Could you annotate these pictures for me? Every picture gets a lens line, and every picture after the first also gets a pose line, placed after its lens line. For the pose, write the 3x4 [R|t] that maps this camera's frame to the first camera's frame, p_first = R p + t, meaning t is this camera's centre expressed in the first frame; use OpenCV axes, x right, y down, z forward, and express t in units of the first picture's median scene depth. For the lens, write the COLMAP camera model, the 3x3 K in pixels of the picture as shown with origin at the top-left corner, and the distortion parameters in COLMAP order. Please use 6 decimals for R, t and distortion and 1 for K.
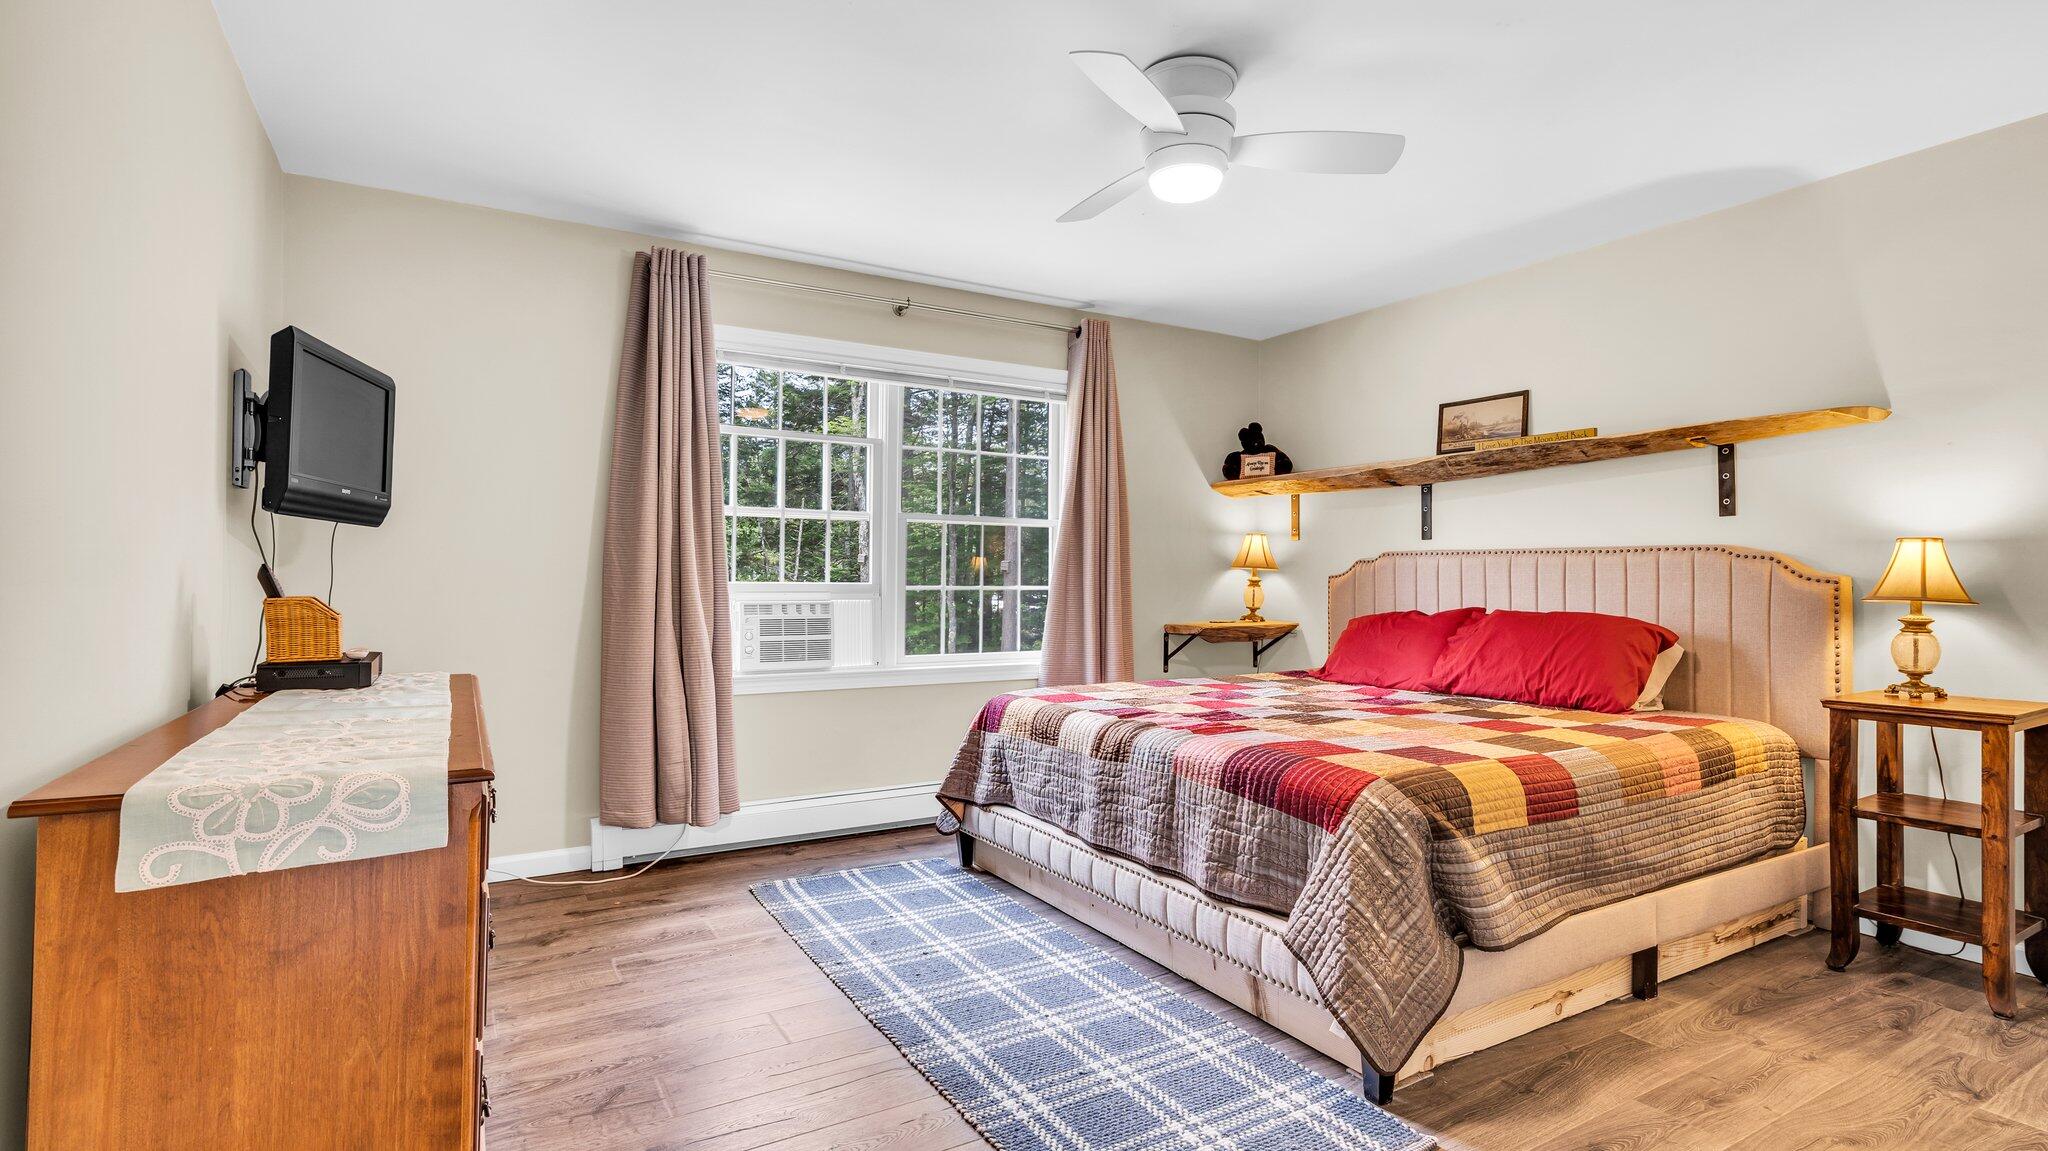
lens RADIAL K [[966.6, 0, 997.3], [0, 966.6, 573.6], [0, 0, 1]] dist [0.000290, 0.000307]
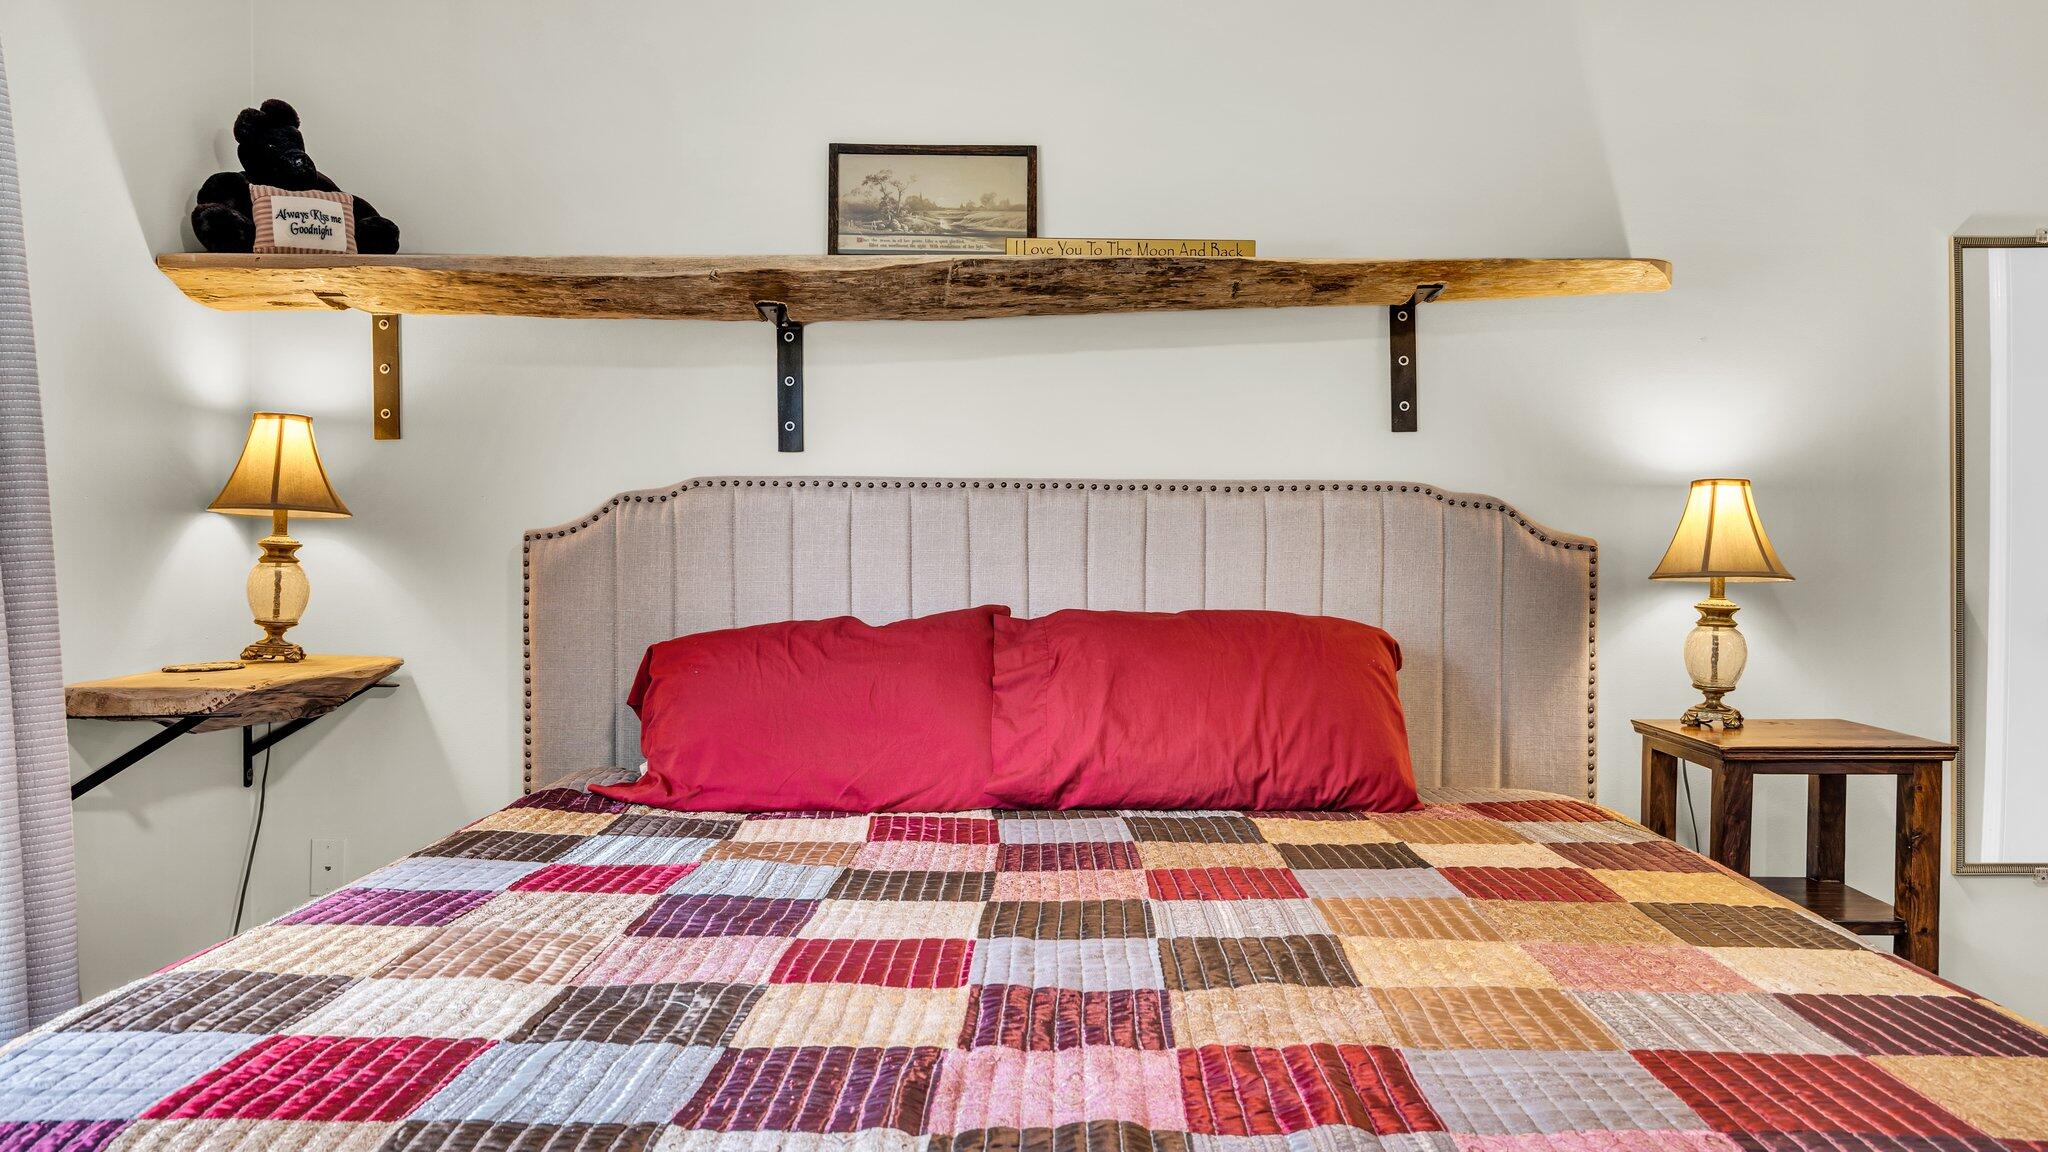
lens RADIAL K [[1724.5, 0, 1032.6], [0, 1724.5, 540.4], [0, 0, 1]] dist [0.007916, 0.008726]
pose [[0.496912, 0.002487, 0.867797, -0.189542], [-0.006221, 0.999980, 0.000697, 0.003877], [-0.867779, -0.005745, 0.496918, 0.575811]]
